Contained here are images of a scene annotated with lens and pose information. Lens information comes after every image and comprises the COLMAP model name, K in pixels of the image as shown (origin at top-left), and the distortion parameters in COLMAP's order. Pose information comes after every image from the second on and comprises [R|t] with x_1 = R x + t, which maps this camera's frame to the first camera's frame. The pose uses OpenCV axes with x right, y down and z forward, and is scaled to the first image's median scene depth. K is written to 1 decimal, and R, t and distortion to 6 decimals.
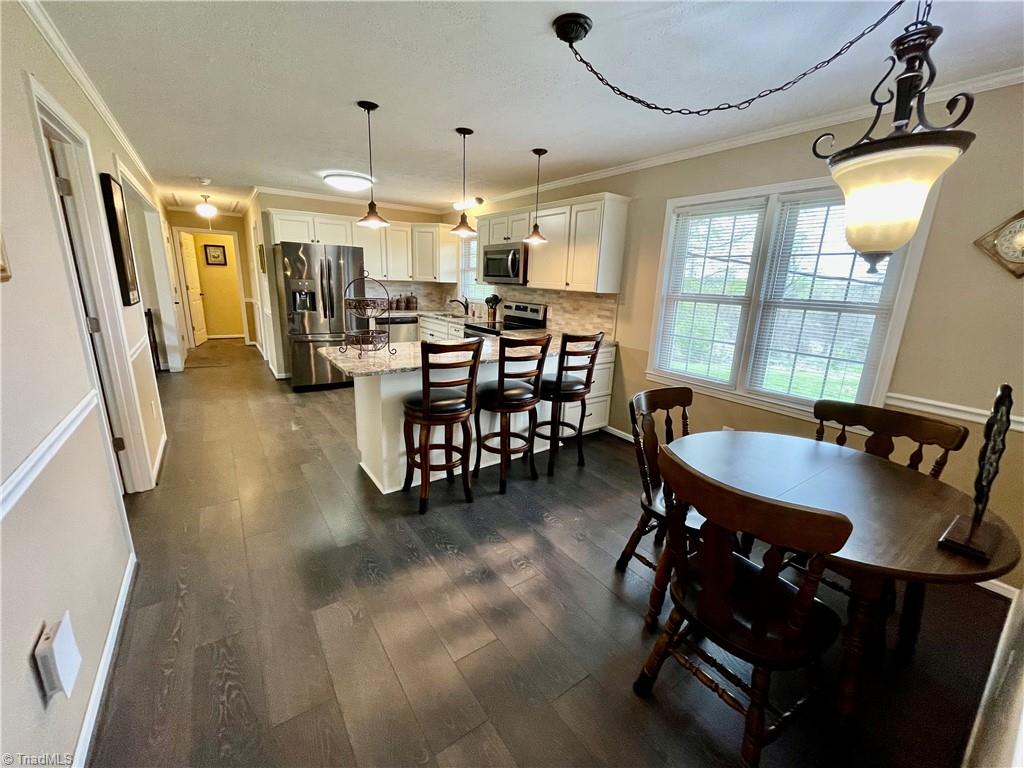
lens RADIAL K [[413.3, 0, 512.5], [0, 413.3, 380.5], [0, 0, 1]] dist [-0.003334, -0.000208]
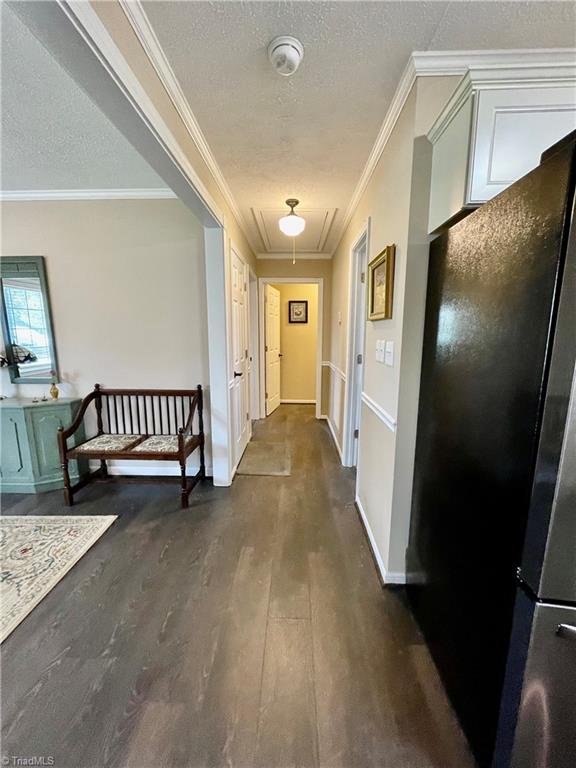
lens RADIAL K [[309.9, 0, 288.8], [0, 309.9, 386.0], [0, 0, 1]] dist [-0.003334, -0.000208]
pose [[0.800020, 0.066957, -0.596225, -0.531396], [-0.115854, 0.992290, -0.044018, -0.183446], [0.588681, 0.104291, 0.801609, 0.762880]]
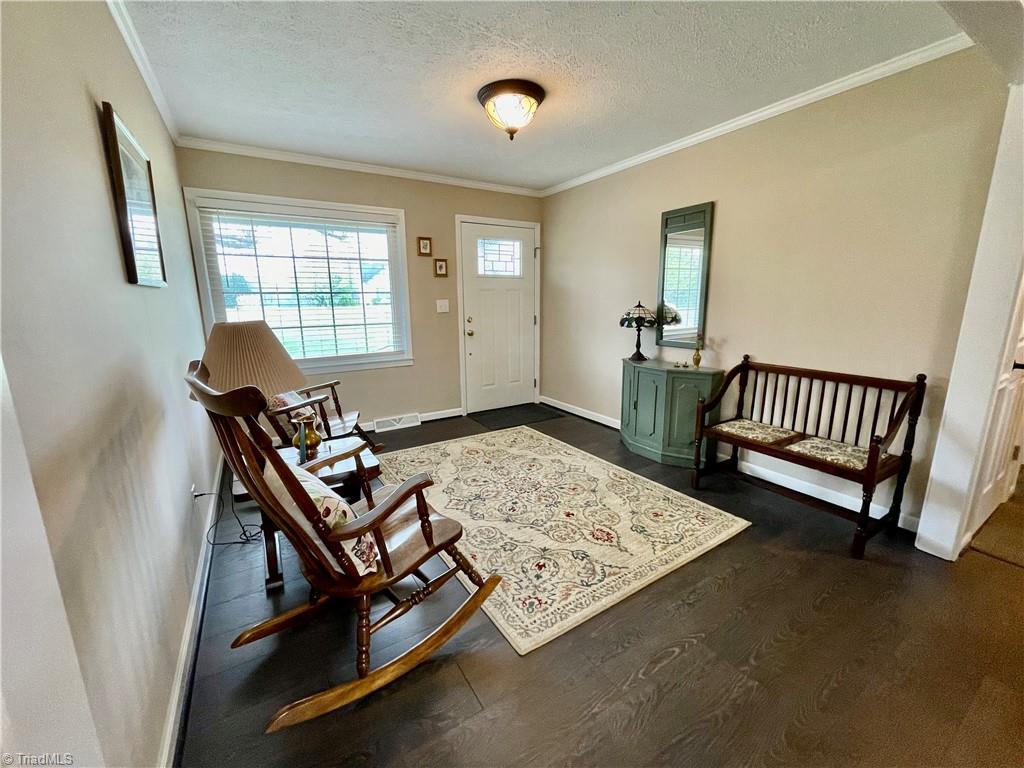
lens RADIAL K [[413.3, 0, 512.5], [0, 413.3, 383.5], [0, 0, 1]] dist [-0.003334, -0.000208]
pose [[-0.059492, 0.164947, -0.984507, -0.532994], [-0.230508, 0.957328, 0.174323, -0.159569], [0.971250, 0.237307, -0.018932, 0.705260]]
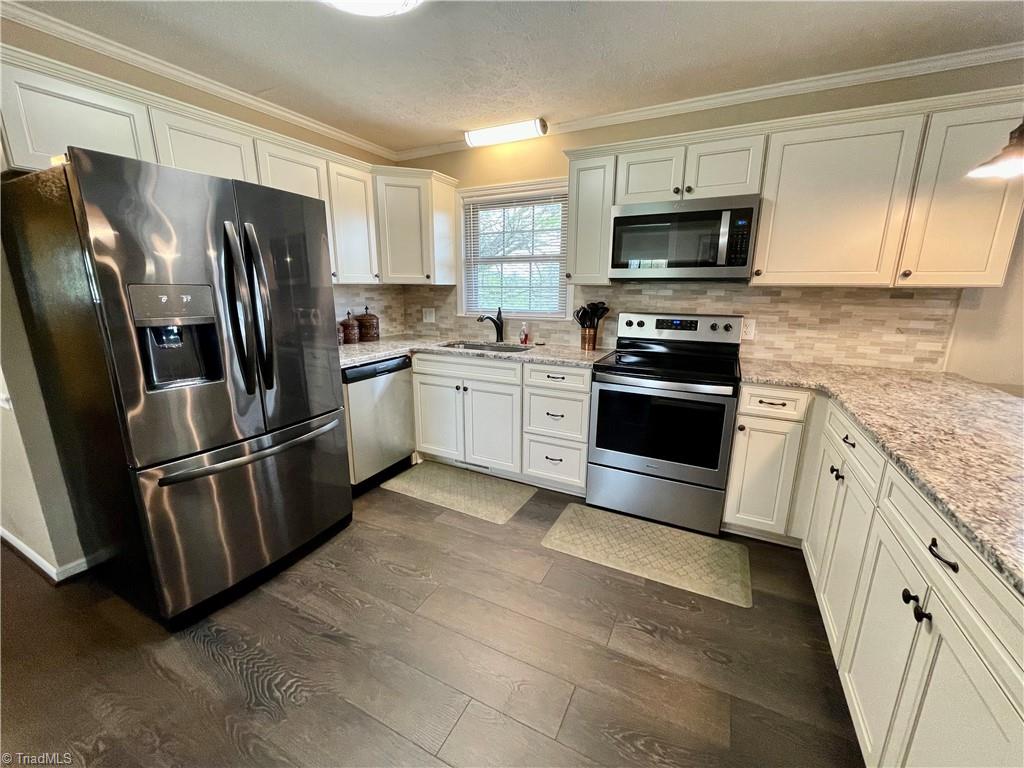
lens RADIAL K [[413.3, 0, 514.2], [0, 413.3, 381.9], [0, 0, 1]] dist [-0.003334, -0.000208]
pose [[0.884344, -0.138855, 0.445708, -0.403479], [0.139522, 0.989718, 0.031504, -0.138964], [-0.445499, 0.034326, 0.894624, 0.575542]]
